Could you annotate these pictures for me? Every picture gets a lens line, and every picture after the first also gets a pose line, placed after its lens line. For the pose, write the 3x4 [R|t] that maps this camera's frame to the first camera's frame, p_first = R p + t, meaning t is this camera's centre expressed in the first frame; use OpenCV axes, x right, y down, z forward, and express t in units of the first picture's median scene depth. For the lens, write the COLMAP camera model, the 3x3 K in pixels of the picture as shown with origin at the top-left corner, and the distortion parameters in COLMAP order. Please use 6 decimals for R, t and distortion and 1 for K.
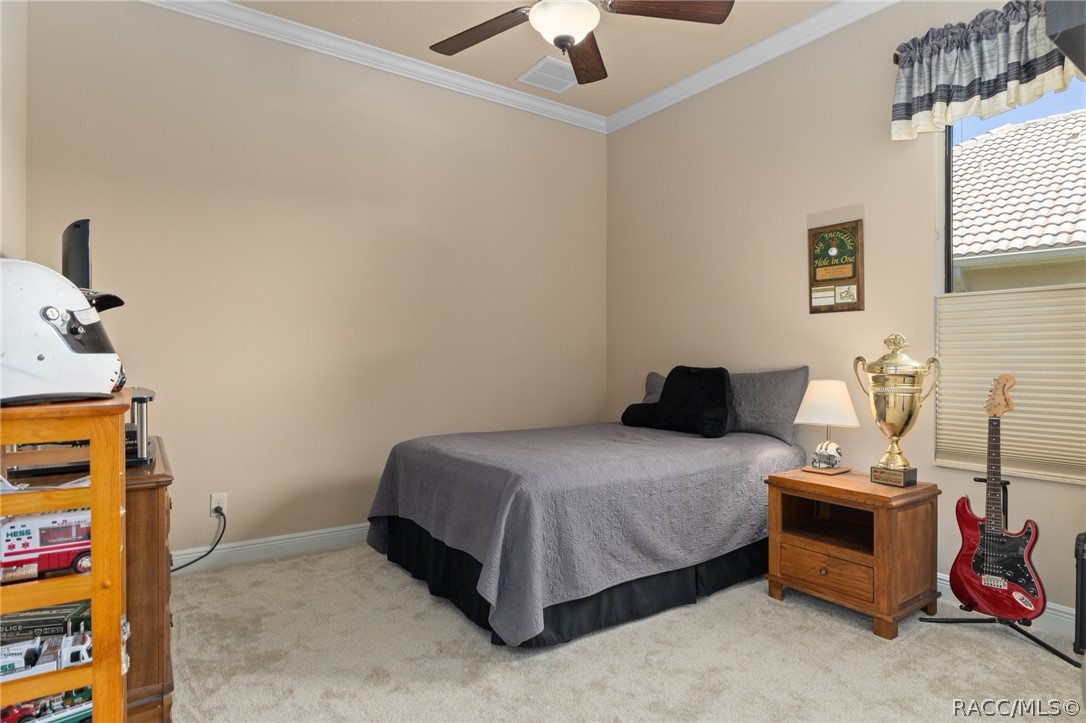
lens RADIAL K [[594.8, 0, 543.0], [0, 594.8, 361.5], [0, 0, 1]] dist [-0.005258, 0.000078]
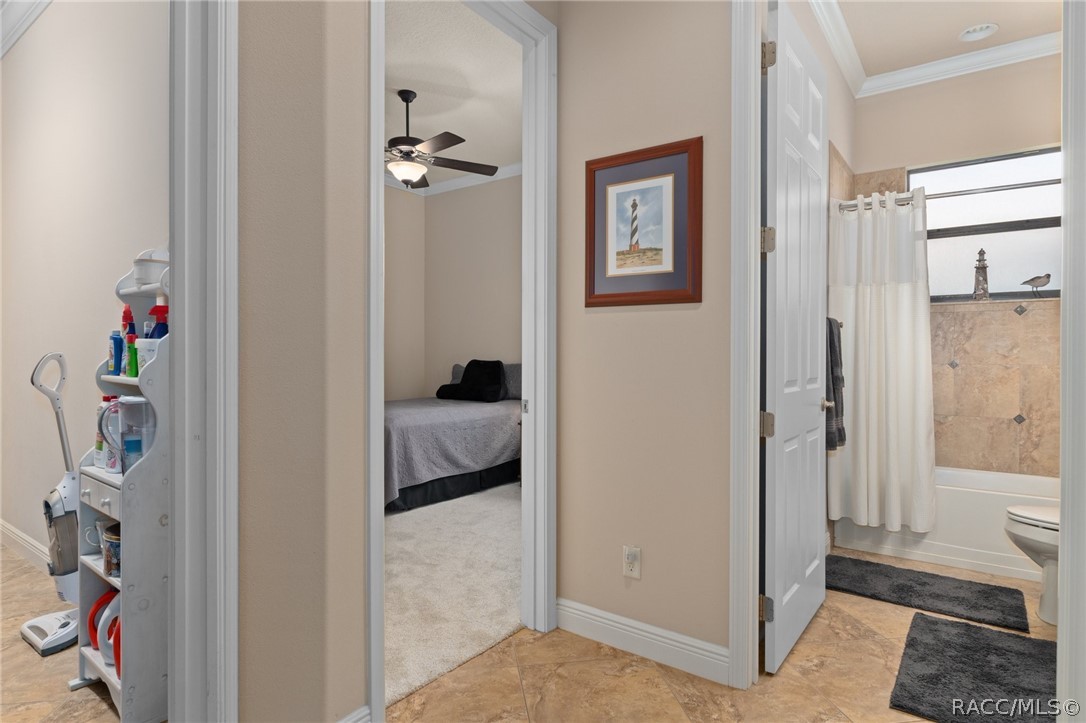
lens RADIAL K [[594.8, 0, 543.0], [0, 594.8, 361.5], [0, 0, 1]] dist [-0.005258, 0.000078]
pose [[0.948588, -0.001657, 0.316510, -0.133947], [-0.000173, 0.999983, 0.005754, 0.004560], [-0.316515, -0.005513, 0.948572, -0.786985]]
